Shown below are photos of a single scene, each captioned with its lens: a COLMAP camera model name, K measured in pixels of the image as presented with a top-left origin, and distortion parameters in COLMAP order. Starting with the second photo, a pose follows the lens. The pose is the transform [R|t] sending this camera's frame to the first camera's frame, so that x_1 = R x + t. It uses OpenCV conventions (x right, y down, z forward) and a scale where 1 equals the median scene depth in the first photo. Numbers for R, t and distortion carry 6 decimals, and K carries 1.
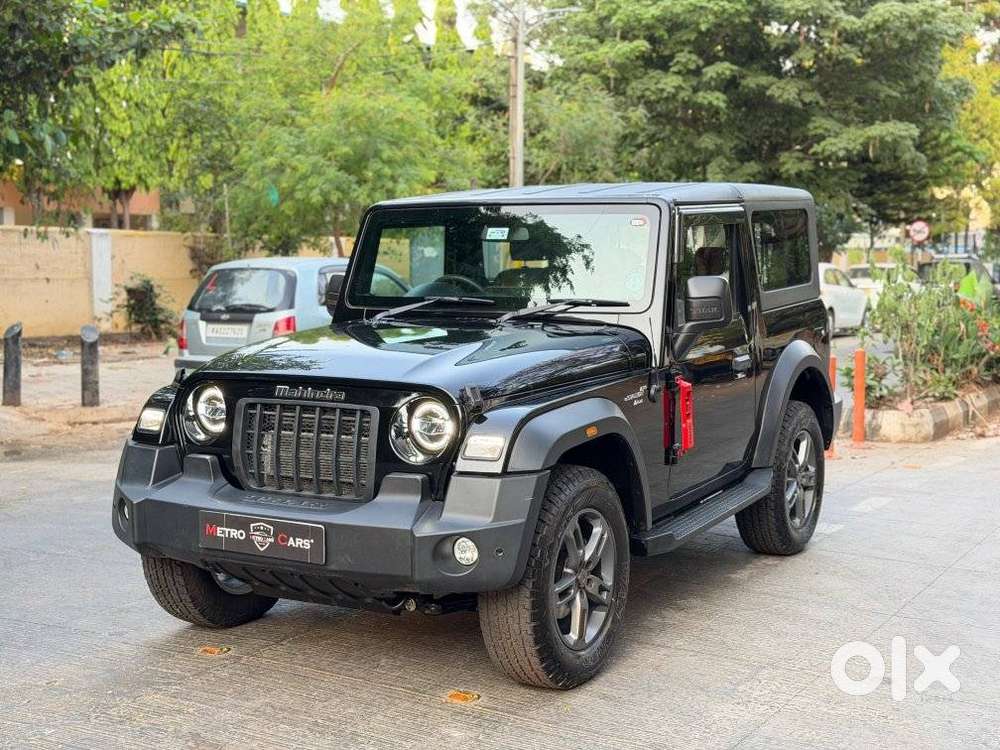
lens RADIAL K [[1539.8, 0, 443.4], [0, 1539.8, 387.8], [0, 0, 1]] dist [0.093427, 0.000000]
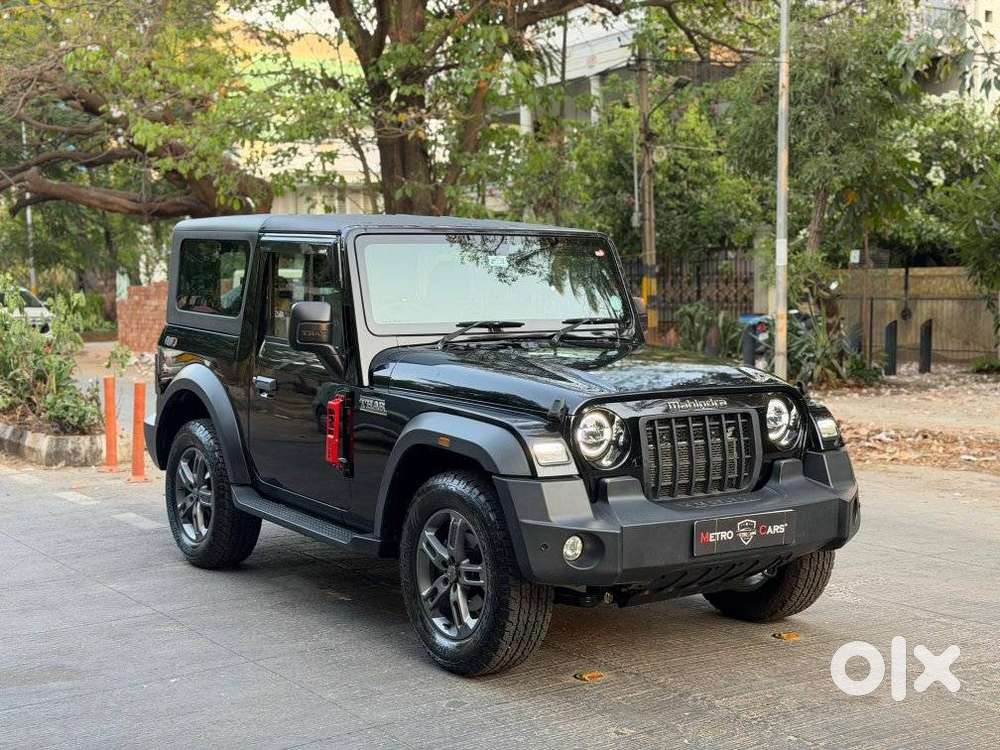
lens RADIAL K [[1413.4, 0, 493.0], [0, 1413.4, 382.3], [0, 0, 1]] dist [0.341113, 0.000000]
pose [[0.381305, -0.064197, 0.922218, -1.127638], [0.086236, 0.995706, 0.033657, -0.061290], [-0.920418, 0.066695, 0.385204, 0.758281]]
